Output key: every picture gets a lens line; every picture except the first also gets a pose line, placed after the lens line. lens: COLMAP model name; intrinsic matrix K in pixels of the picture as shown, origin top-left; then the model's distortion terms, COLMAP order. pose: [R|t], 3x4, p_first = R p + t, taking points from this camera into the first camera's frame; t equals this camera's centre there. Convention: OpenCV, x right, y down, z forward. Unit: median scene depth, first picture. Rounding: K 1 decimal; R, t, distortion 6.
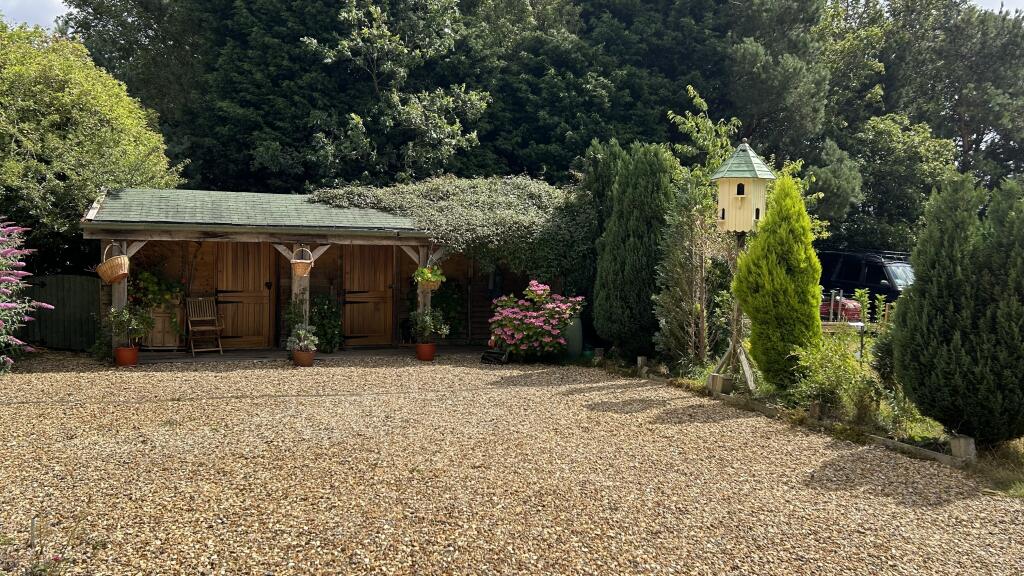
lens RADIAL K [[855.4, 0, 510.8], [0, 855.4, 296.6], [0, 0, 1]] dist [0.113328, -0.219526]
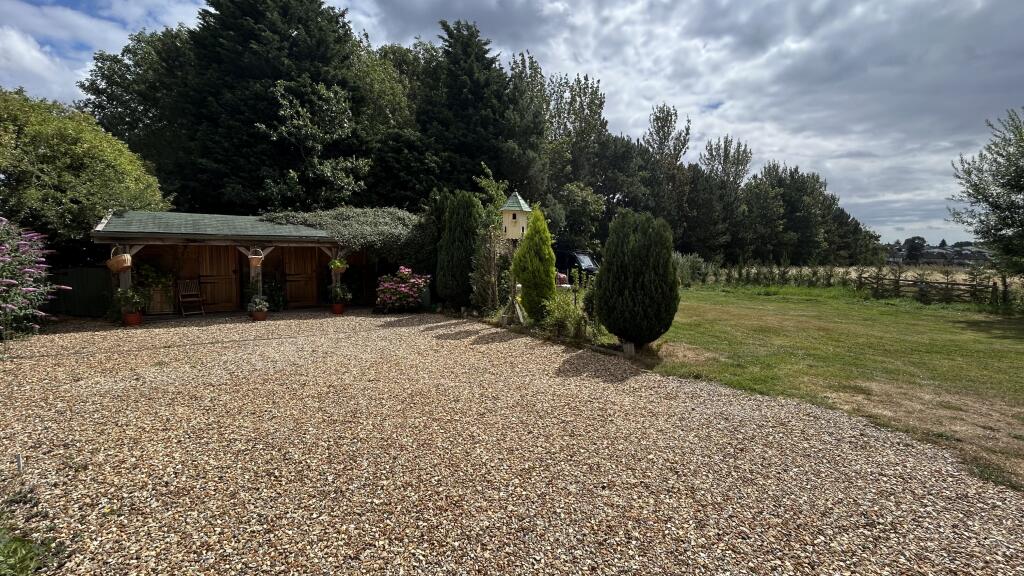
lens RADIAL K [[359.1, 0, 487.8], [0, 359.1, 287.9], [0, 0, 1]] dist [0.000752, 0.000056]
pose [[0.962497, -0.031755, 0.269427, -0.003716], [0.018780, 0.998542, 0.050598, -0.008448], [-0.270641, -0.043641, 0.961691, 0.230590]]
